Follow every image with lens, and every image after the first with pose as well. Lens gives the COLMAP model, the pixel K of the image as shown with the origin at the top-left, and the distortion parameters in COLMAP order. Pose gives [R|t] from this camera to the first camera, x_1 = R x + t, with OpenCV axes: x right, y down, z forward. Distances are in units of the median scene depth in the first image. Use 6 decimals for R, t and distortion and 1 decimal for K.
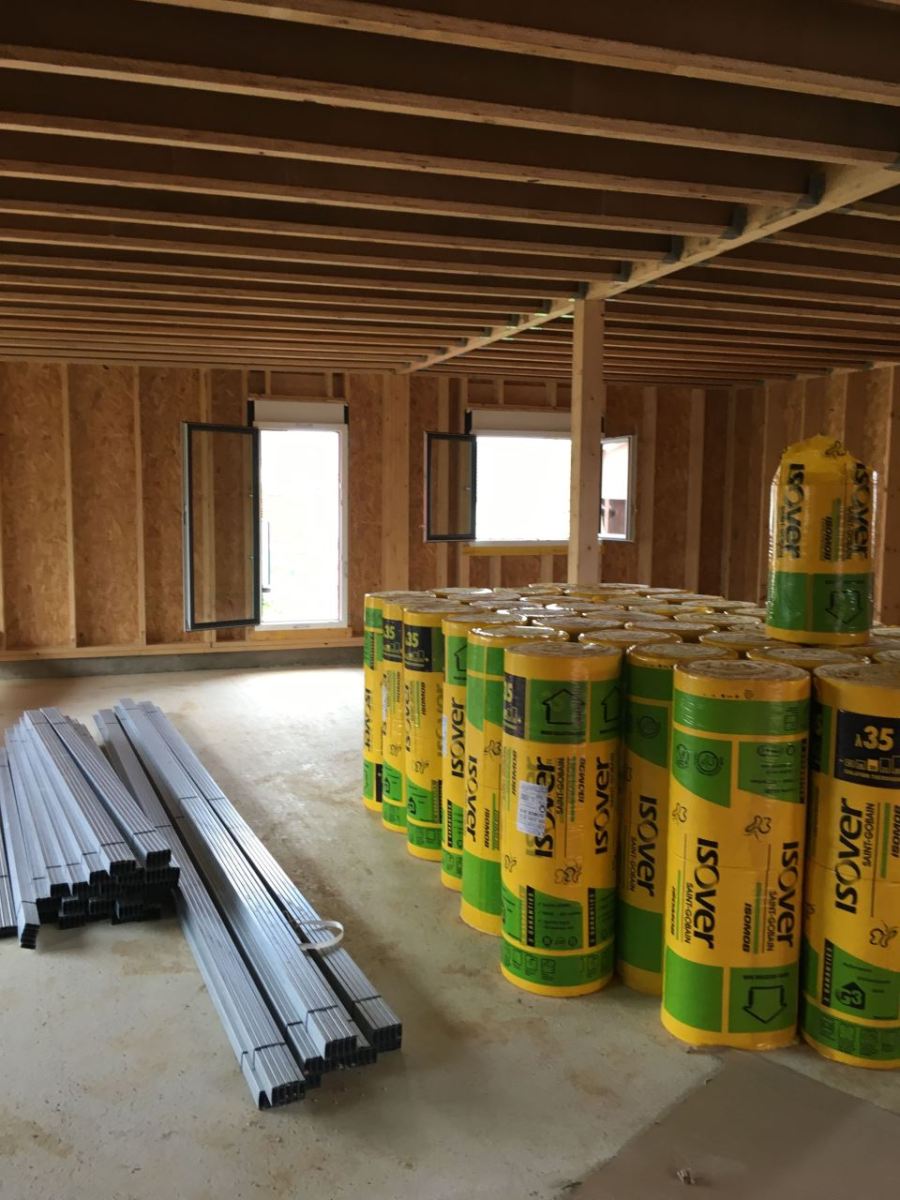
lens RADIAL K [[1033.1, 0, 455.5], [0, 1033.1, 600.8], [0, 0, 1]] dist [0.052140, -0.068468]
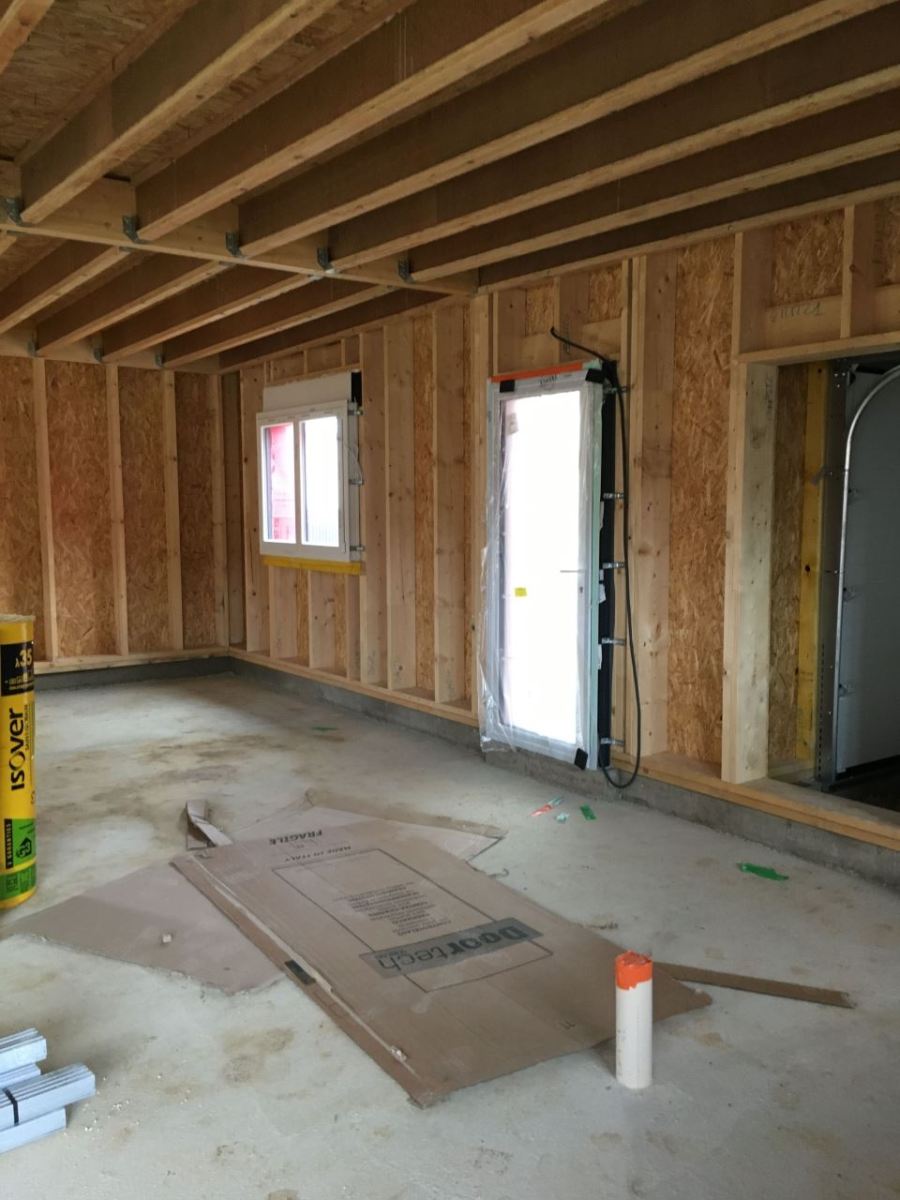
lens RADIAL K [[1033.1, 0, 450.1], [0, 1033.1, 603.2], [0, 0, 1]] dist [0.052140, -0.068468]
pose [[-0.293248, -0.098450, 0.950954, -1.074911], [0.090000, 0.987424, 0.129979, -0.071109], [-0.951791, 0.123702, -0.280700, 0.818445]]
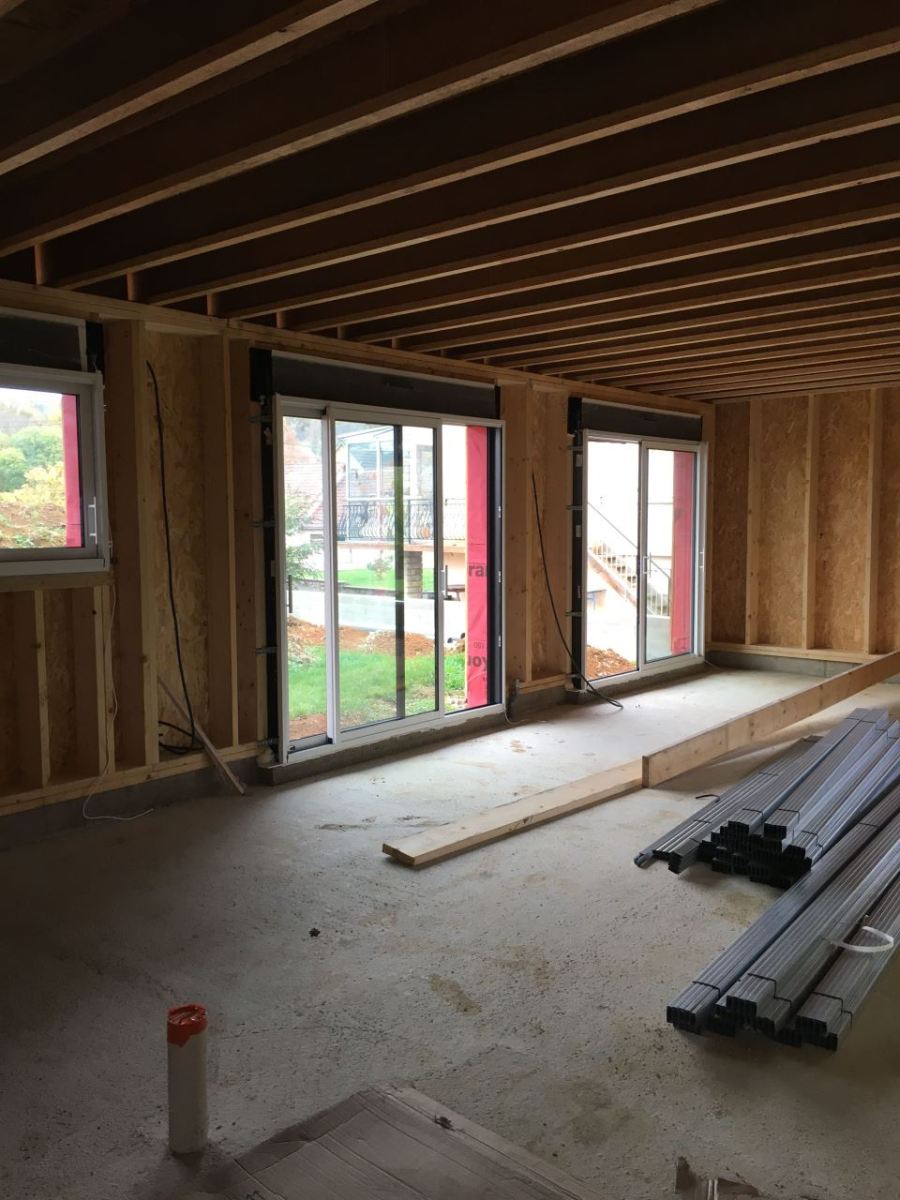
lens RADIAL K [[1033.1, 0, 457.9], [0, 1033.1, 606.6], [0, 0, 1]] dist [0.052140, -0.068468]
pose [[0.517102, 0.070808, -0.852990, 0.614255], [-0.082306, 0.996068, 0.032790, -0.004008], [0.851957, 0.053250, 0.520896, 0.140948]]
